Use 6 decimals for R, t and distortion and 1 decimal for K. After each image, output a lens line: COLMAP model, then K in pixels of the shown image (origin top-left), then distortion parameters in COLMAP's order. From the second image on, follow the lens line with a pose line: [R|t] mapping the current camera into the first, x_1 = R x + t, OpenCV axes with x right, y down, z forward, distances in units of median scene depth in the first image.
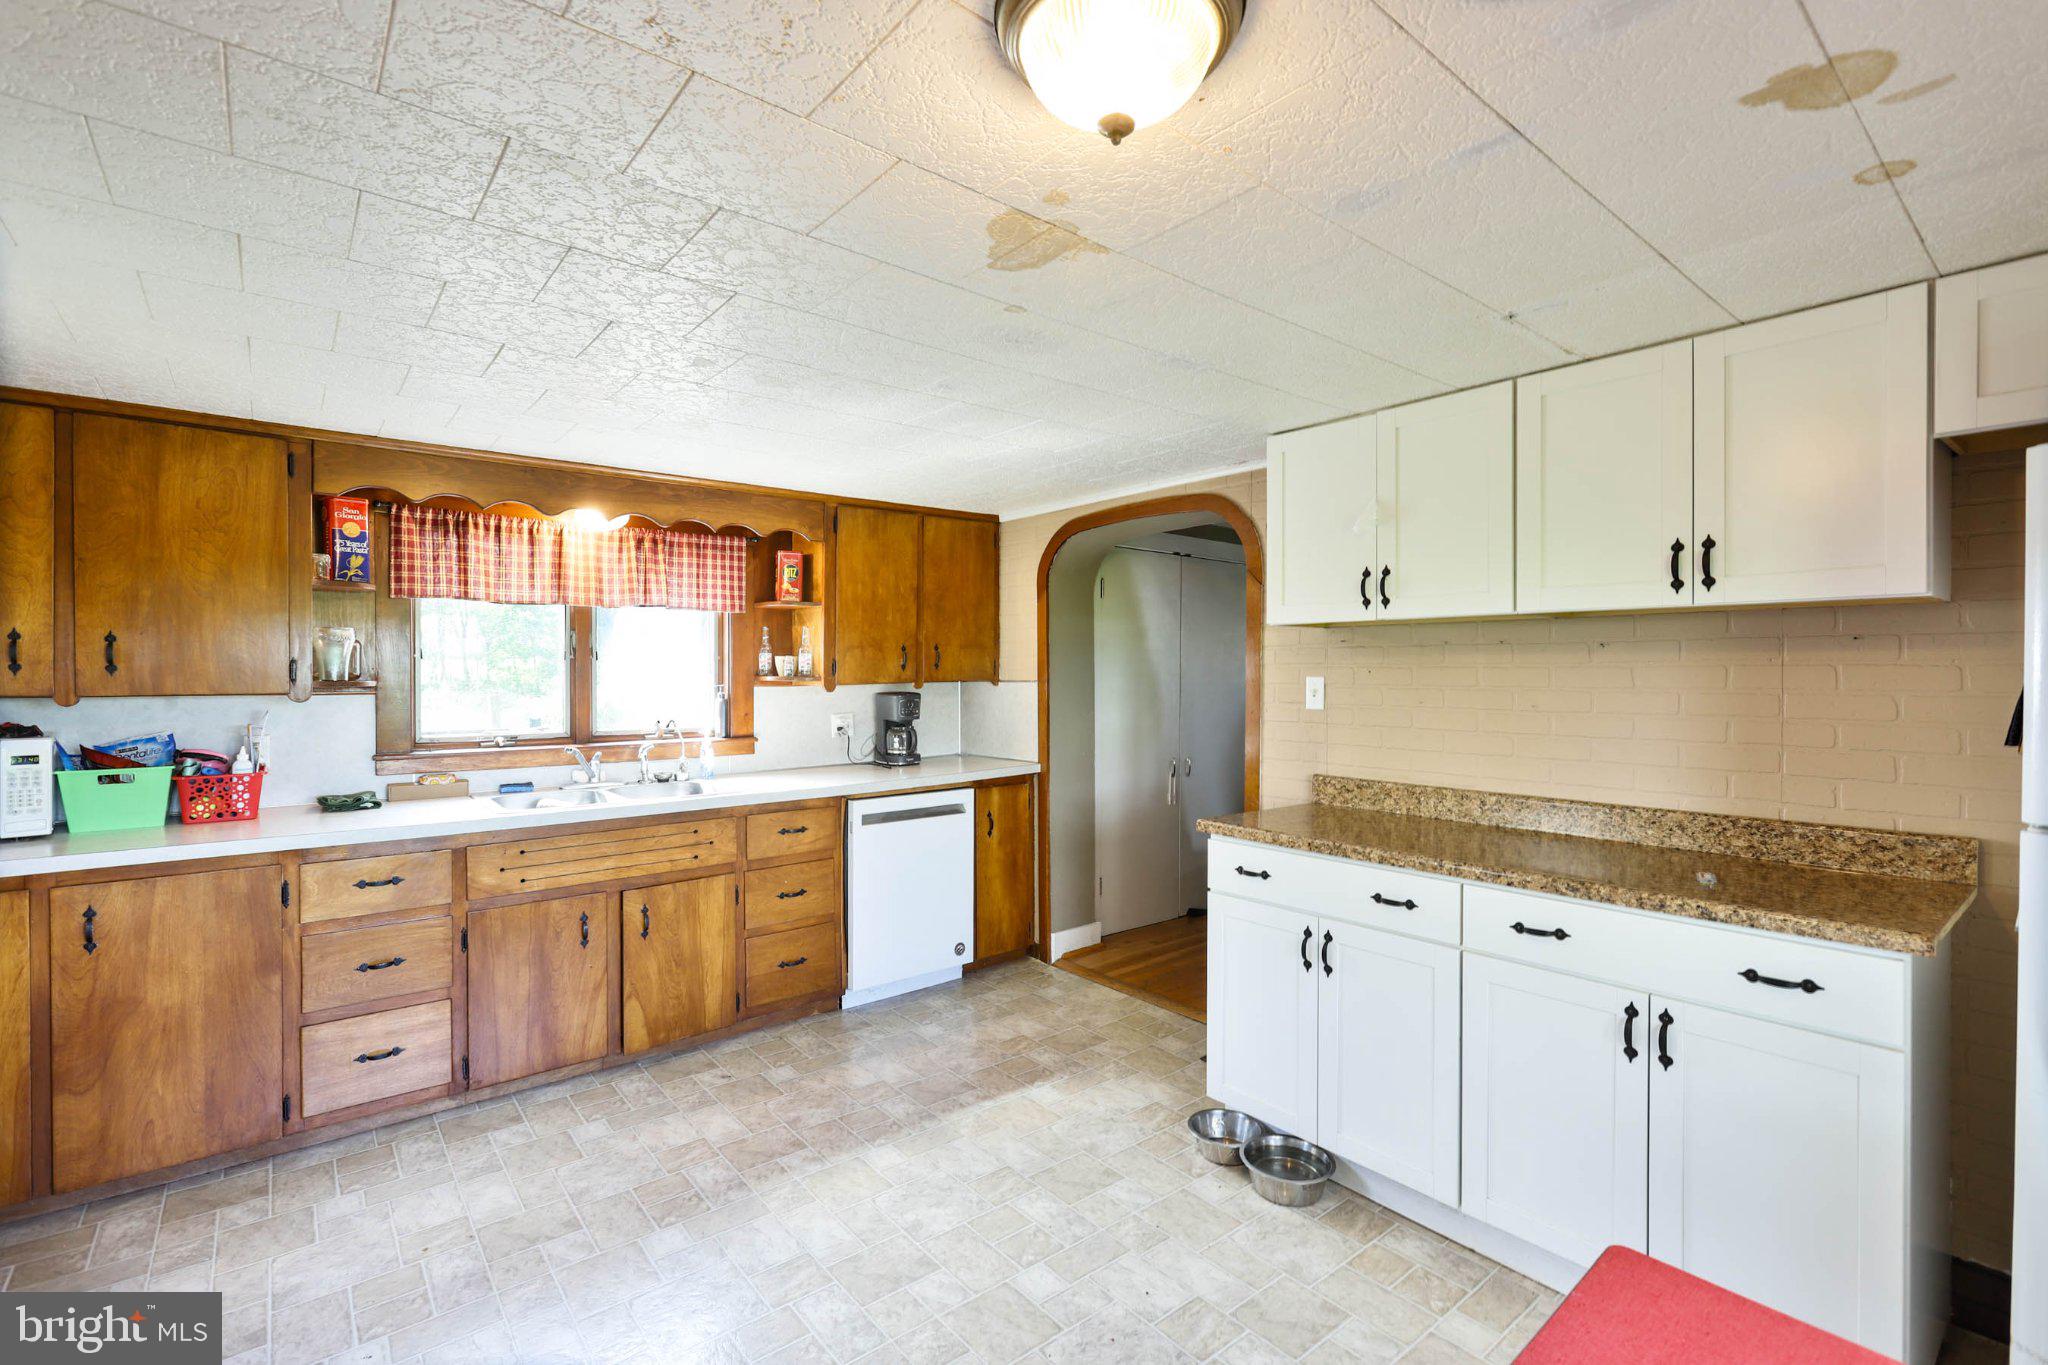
lens RADIAL K [[923.4, 0, 1018.7], [0, 923.4, 675.2], [0, 0, 1]] dist [0.013175, -0.000270]
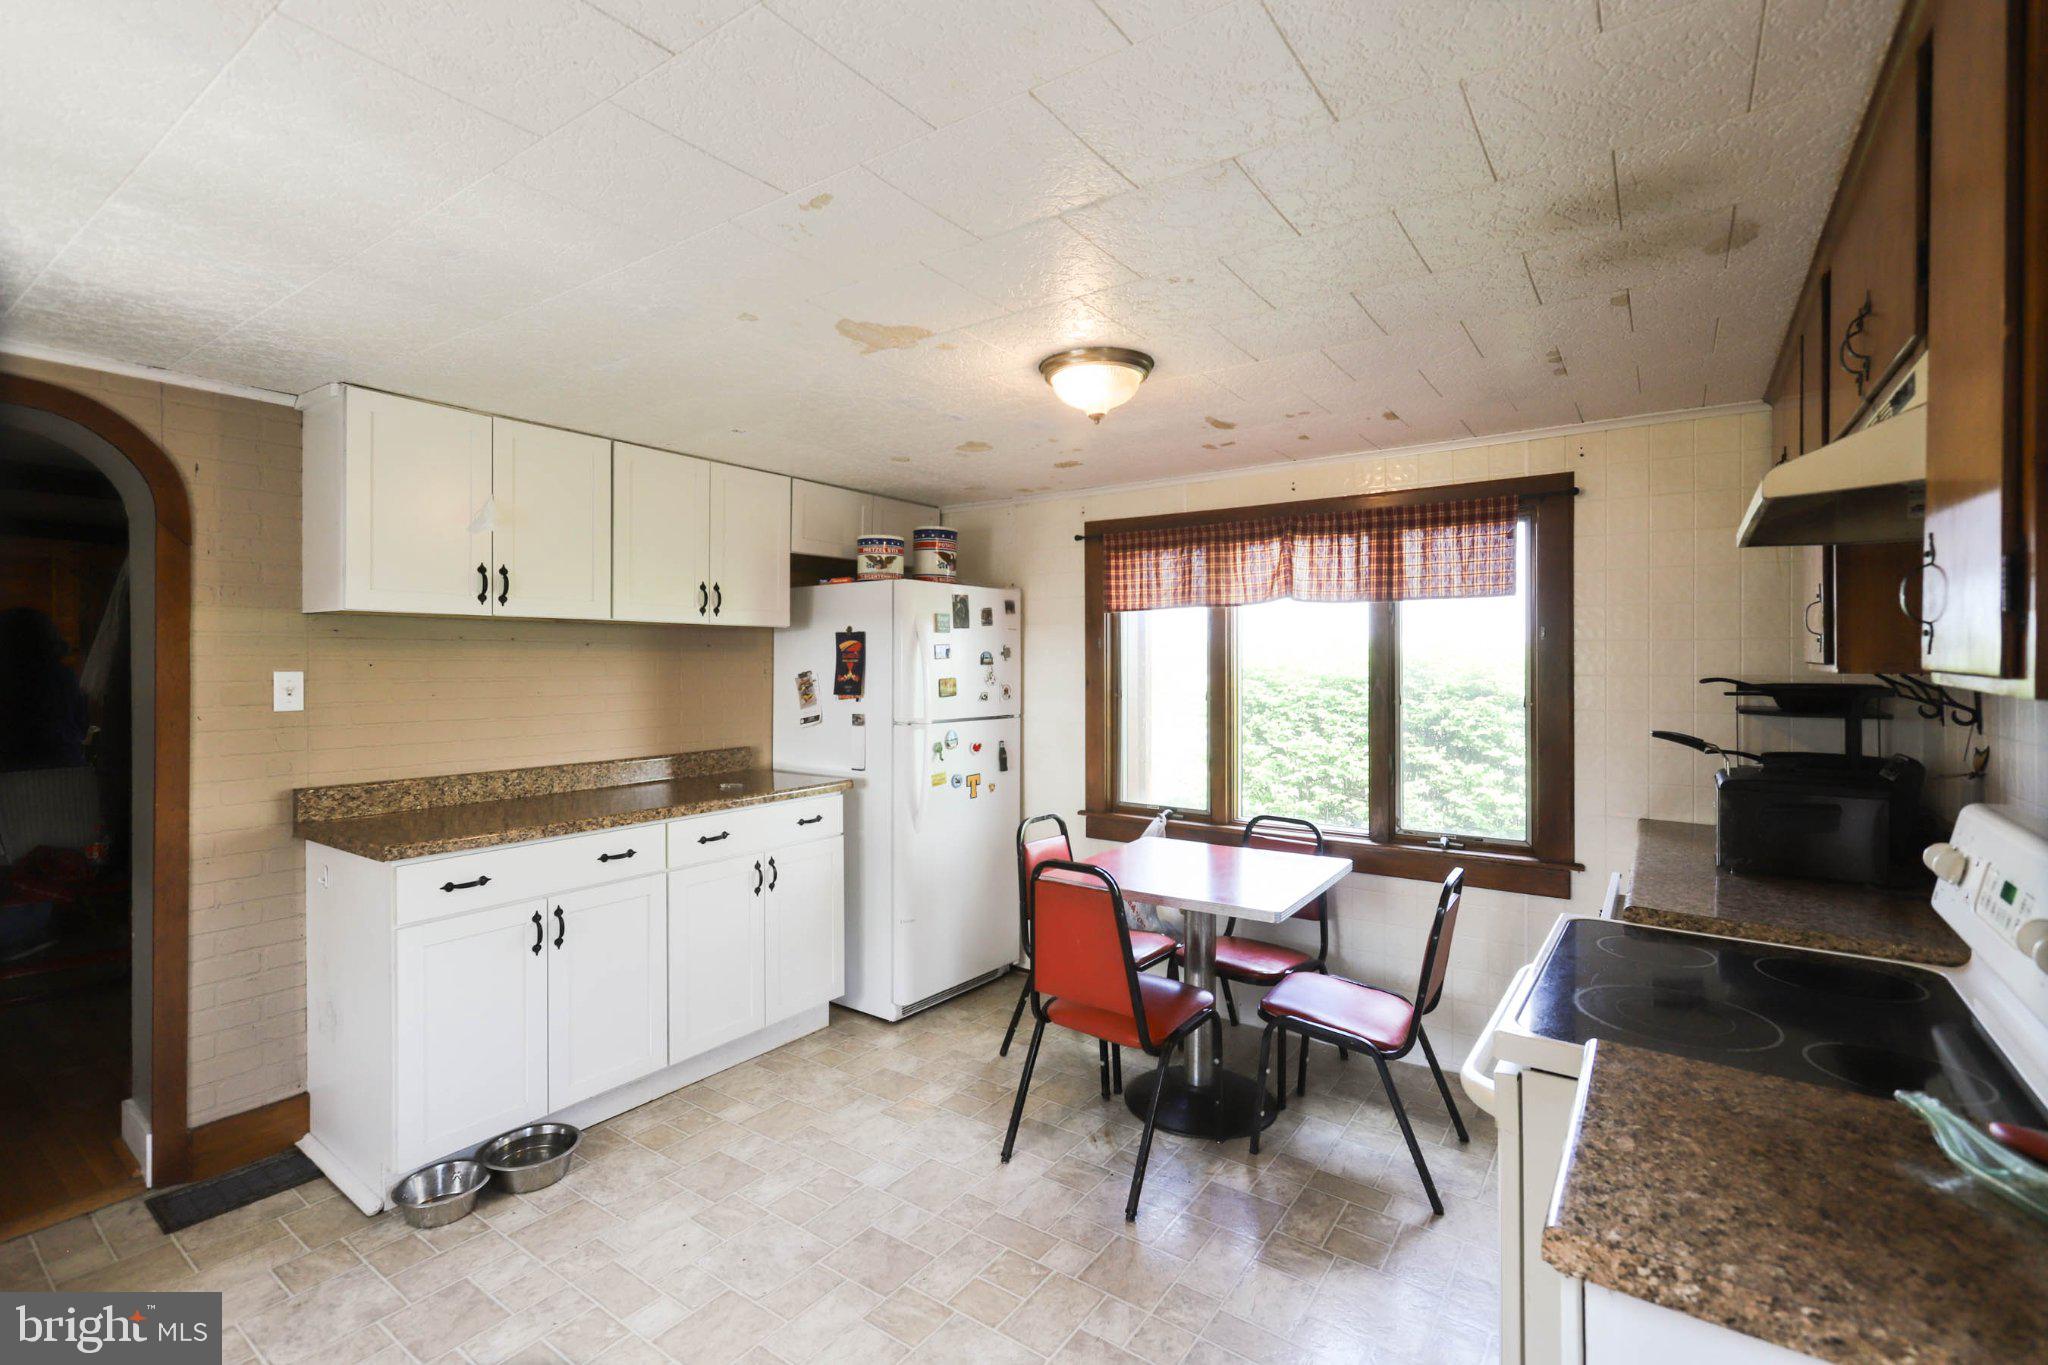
lens RADIAL K [[923.4, 0, 1016.9], [0, 923.4, 671.0], [0, 0, 1]] dist [0.013175, -0.000270]
pose [[-0.263504, -0.018906, 0.964473, -0.796741], [-0.002925, 0.999819, 0.018799, -0.019549], [-0.964654, 0.002132, -0.263512, 0.728988]]
